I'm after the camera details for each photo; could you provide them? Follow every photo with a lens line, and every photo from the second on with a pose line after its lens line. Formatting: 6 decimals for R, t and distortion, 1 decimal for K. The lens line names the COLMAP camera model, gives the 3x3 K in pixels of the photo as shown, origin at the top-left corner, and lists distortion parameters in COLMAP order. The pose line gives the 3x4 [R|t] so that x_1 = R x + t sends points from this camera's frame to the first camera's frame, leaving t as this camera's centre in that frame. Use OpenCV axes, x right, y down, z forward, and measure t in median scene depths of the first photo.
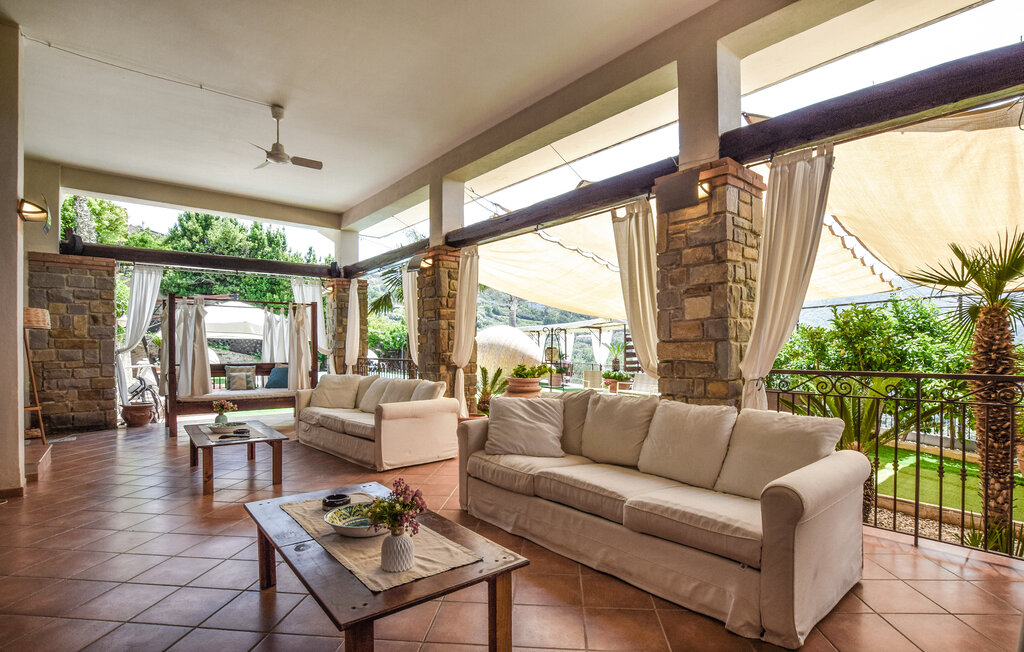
lens RADIAL K [[489.6, 0, 513.3], [0, 489.6, 354.9], [0, 0, 1]] dist [-0.000030, -0.000068]
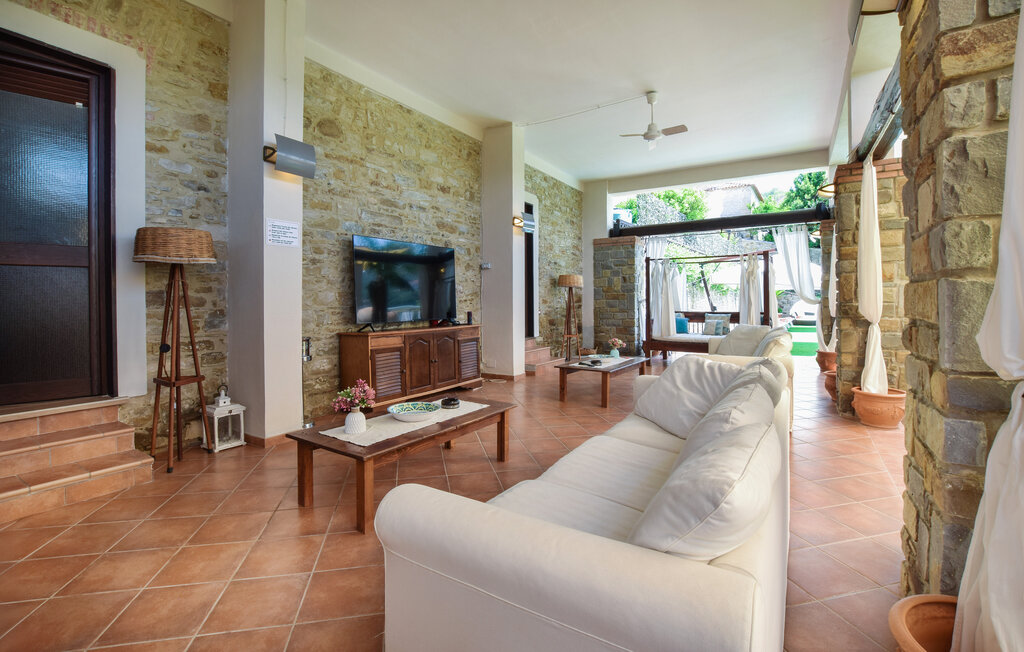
lens RADIAL K [[460.2, 0, 512.2], [0, 460.2, 312.0], [0, 0, 1]] dist [-0.001928, -0.000200]
pose [[0.320099, 0.023720, -0.947087, 0.340623], [-0.011455, 0.999710, 0.021167, 0.000295], [0.947315, 0.004074, 0.320278, 0.240715]]
